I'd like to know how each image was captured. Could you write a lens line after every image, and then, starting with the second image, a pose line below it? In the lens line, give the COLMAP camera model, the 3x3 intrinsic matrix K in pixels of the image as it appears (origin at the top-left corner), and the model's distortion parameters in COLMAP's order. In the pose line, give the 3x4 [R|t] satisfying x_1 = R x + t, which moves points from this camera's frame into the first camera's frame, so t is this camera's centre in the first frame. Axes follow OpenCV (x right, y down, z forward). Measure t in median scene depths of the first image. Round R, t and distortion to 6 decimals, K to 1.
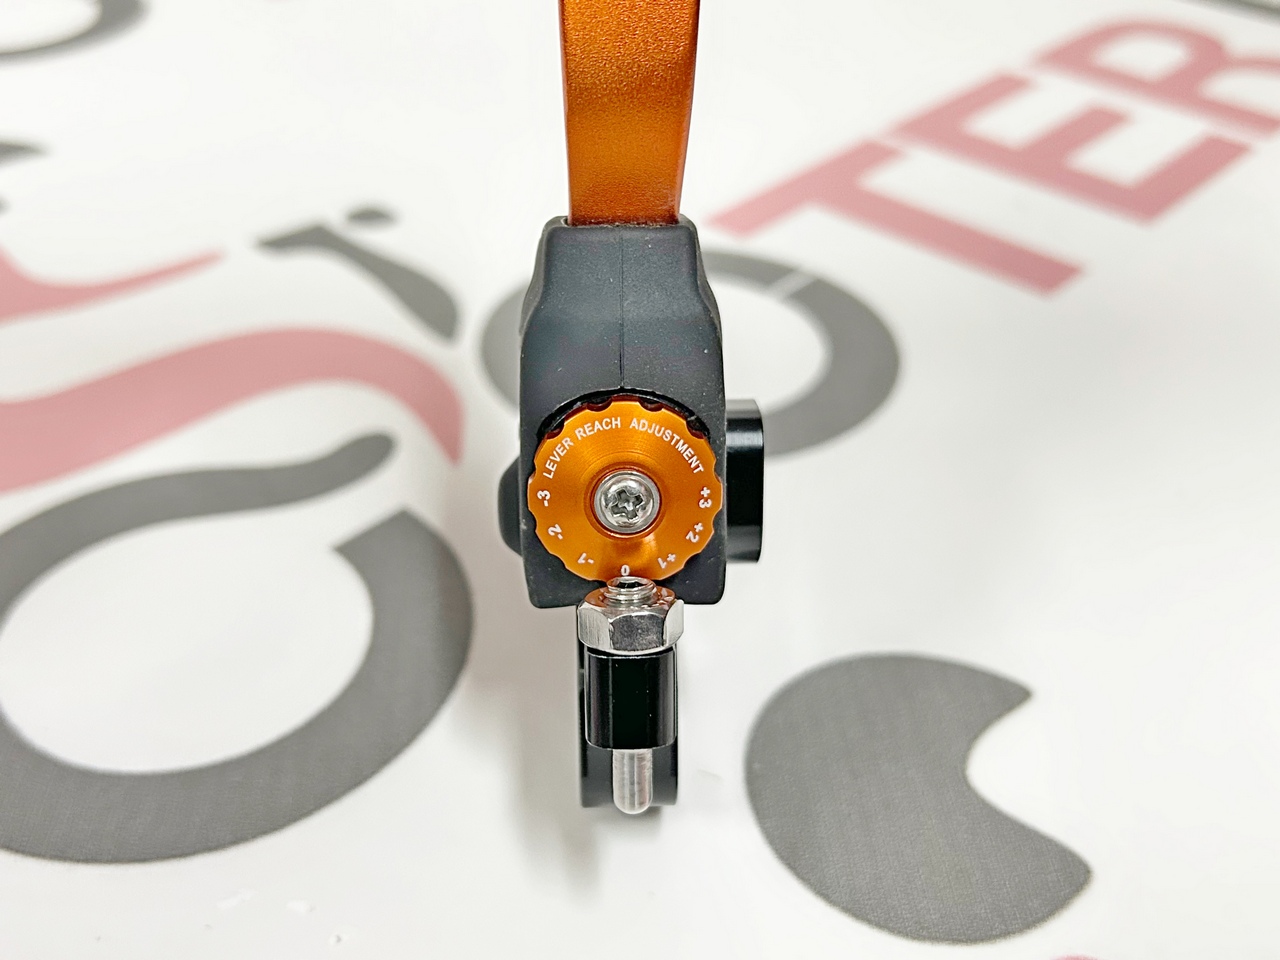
lens RADIAL K [[1369.5, 0, 648.3], [0, 1369.5, 486.8], [0, 0, 1]] dist [-0.040542, 0.000000]
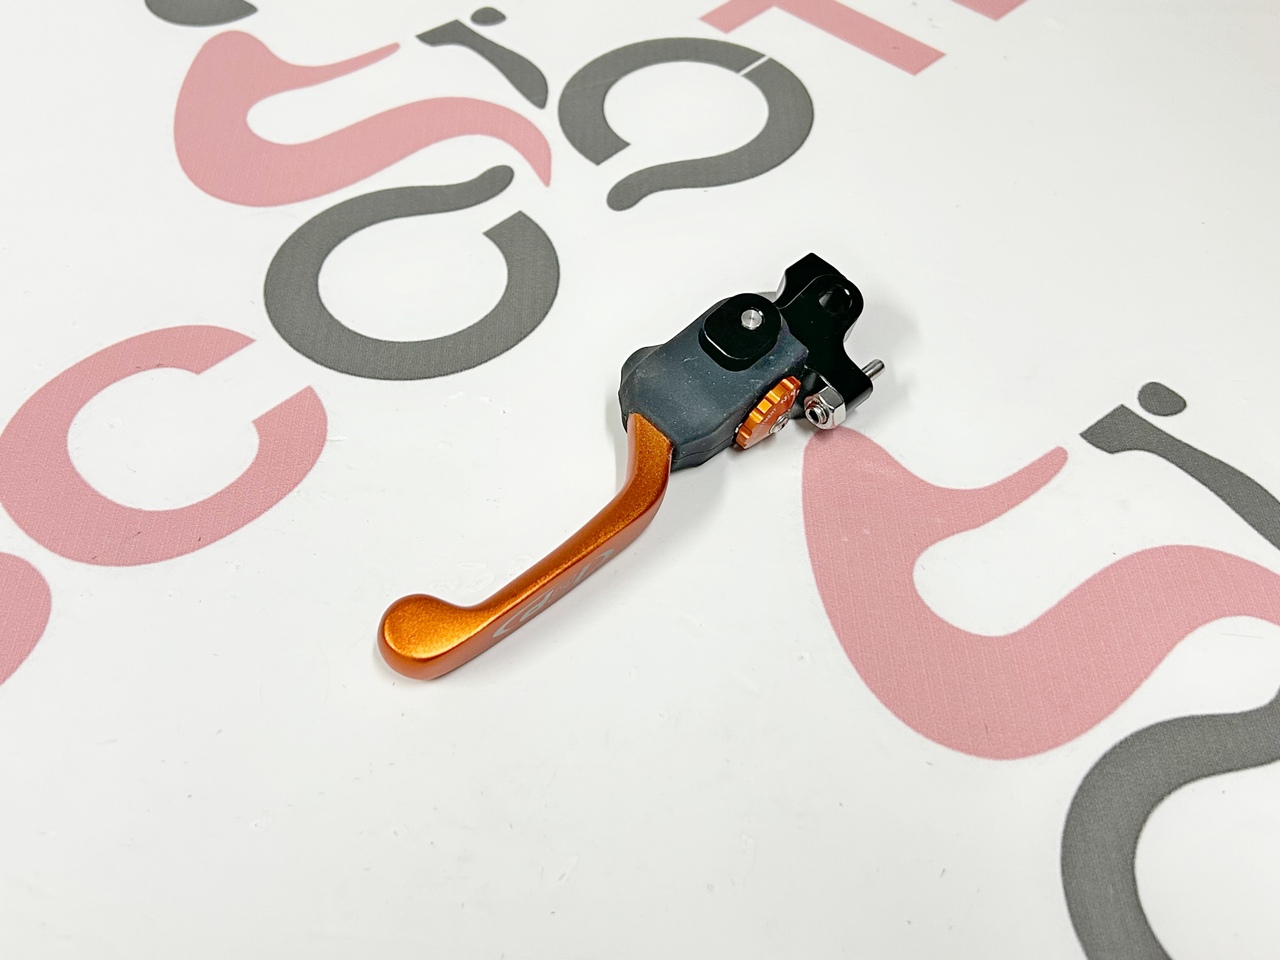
lens RADIAL K [[1369.5, 0, 642.9], [0, 1369.5, 481.4], [0, 0, 1]] dist [-0.040542, 0.000000]
pose [[0.998827, 0.019535, -0.044316, 0.071851], [-0.008890, 0.973452, 0.228720, -0.050836], [0.047608, -0.228058, 0.972483, -0.839446]]
